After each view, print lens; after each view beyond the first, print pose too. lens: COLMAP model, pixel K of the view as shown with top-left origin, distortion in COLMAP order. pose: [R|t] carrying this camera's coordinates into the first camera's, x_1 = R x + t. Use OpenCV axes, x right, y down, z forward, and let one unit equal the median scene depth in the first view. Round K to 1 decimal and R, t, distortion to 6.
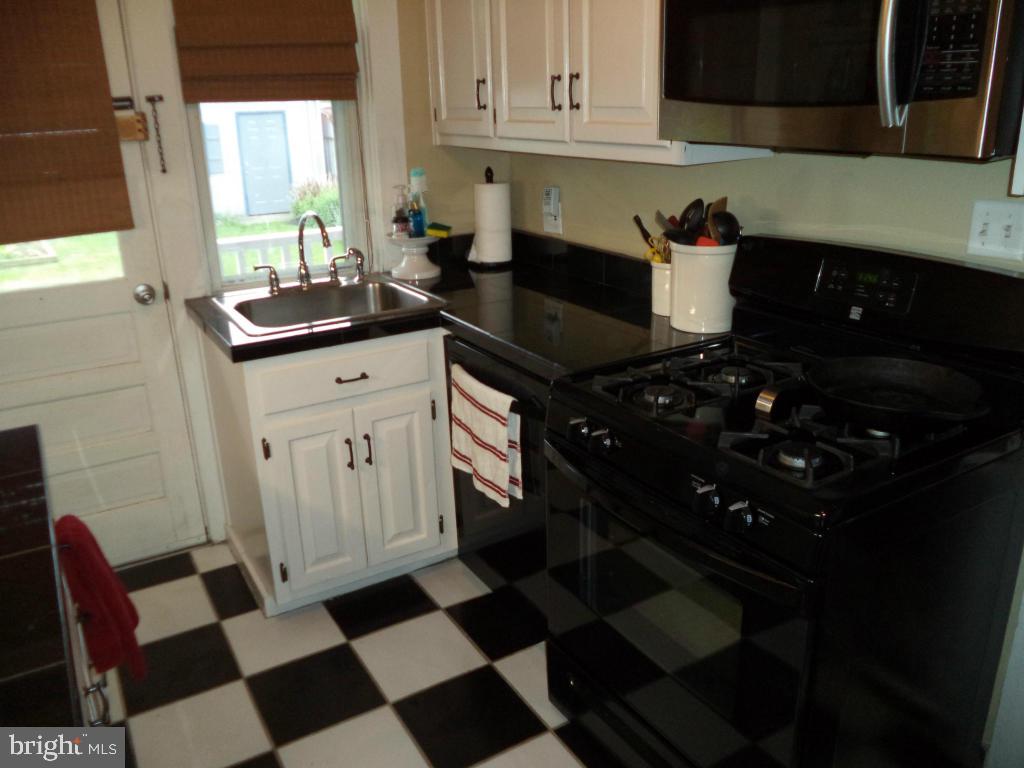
lens RADIAL K [[832.8, 0, 510.8], [0, 832.8, 380.0], [0, 0, 1]] dist [-0.005663, -0.000740]
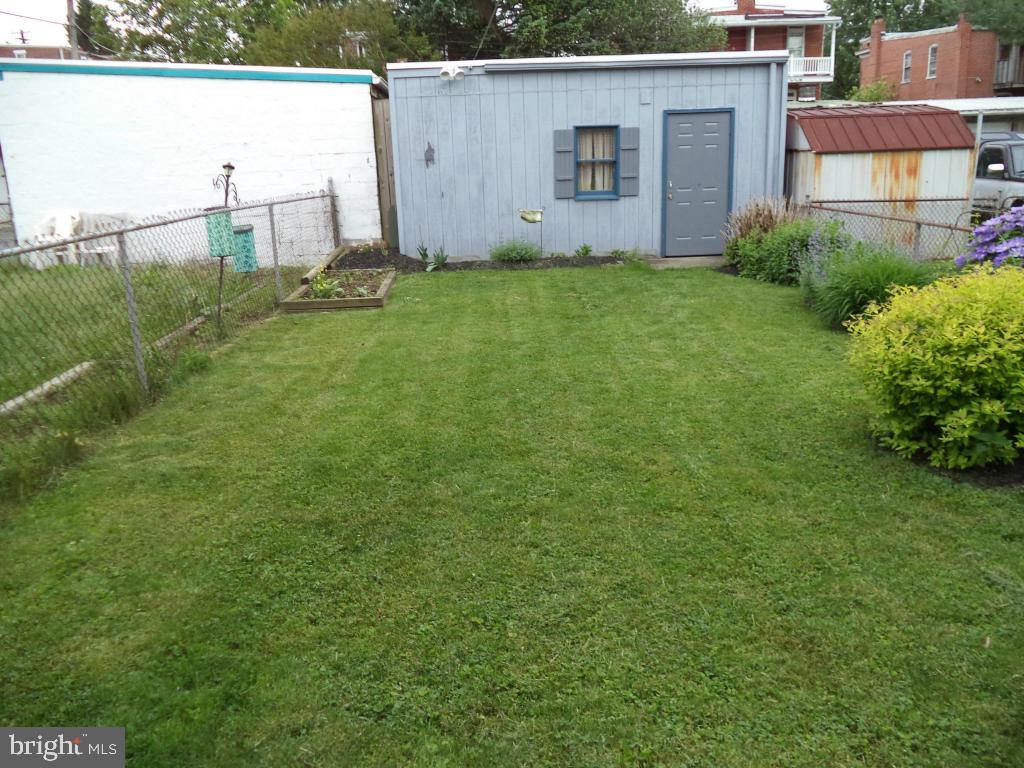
lens RADIAL K [[832.8, 0, 511.9], [0, 832.8, 382.1], [0, 0, 1]] dist [-0.005663, -0.000740]
pose [[0.875795, 0.124841, -0.466260, -0.083935], [-0.147490, 0.988988, -0.012236, -0.063897], [0.459598, 0.079485, 0.884563, 0.321269]]
